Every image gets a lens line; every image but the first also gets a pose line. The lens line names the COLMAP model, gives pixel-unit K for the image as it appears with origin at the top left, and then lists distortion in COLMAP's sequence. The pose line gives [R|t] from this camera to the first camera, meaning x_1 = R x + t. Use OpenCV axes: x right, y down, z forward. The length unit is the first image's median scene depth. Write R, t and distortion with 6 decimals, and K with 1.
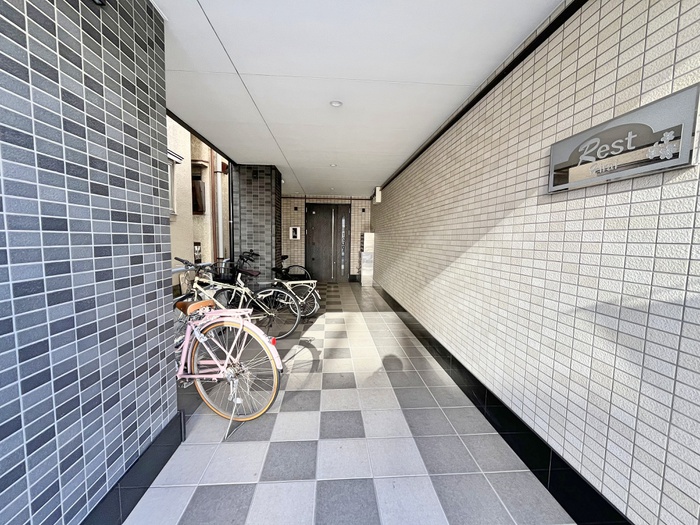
lens RADIAL K [[284.9, 0, 349.1], [0, 284.9, 263.3], [0, 0, 1]] dist [-0.003586, -0.000594]
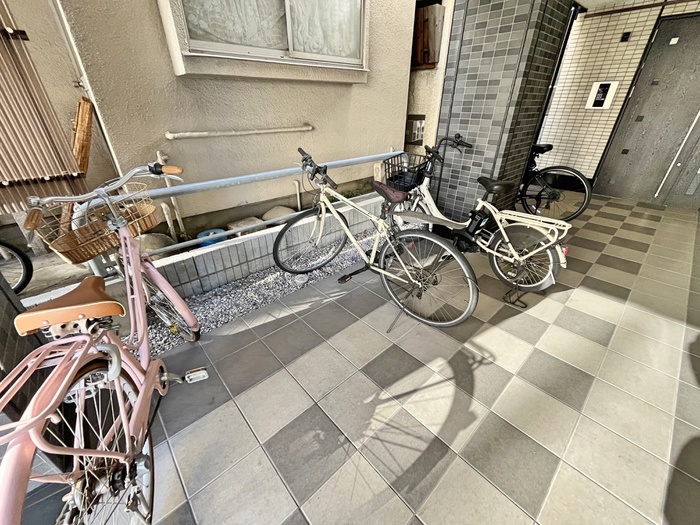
lens RADIAL K [[284.9, 0, 348.1], [0, 284.9, 263.1], [0, 0, 1]] dist [-0.003586, -0.000594]
pose [[0.617381, 0.368548, -0.694992, -0.004726], [-0.052859, 0.900905, 0.430786, -0.046476], [0.784886, -0.229223, 0.575682, 0.441880]]
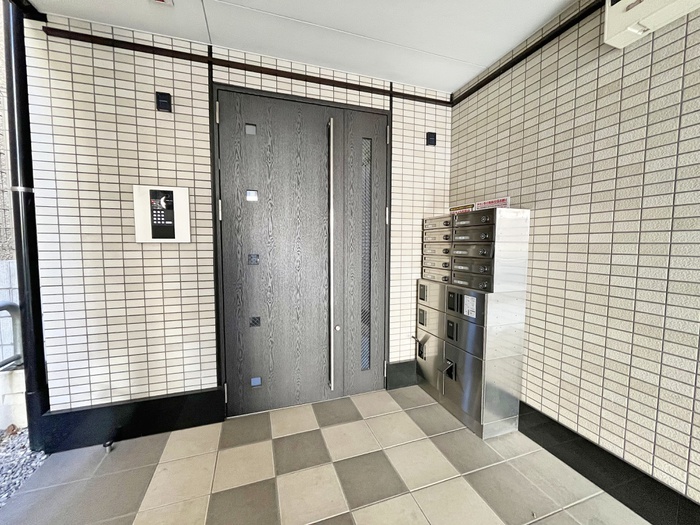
lens RADIAL K [[284.9, 0, 348.7], [0, 284.9, 263.2], [0, 0, 1]] dist [-0.003586, -0.000594]
pose [[0.966053, -0.030481, 0.256538, -0.182113], [0.034644, 0.999331, -0.011723, -0.100580], [-0.256009, 0.020212, 0.966463, 1.255095]]
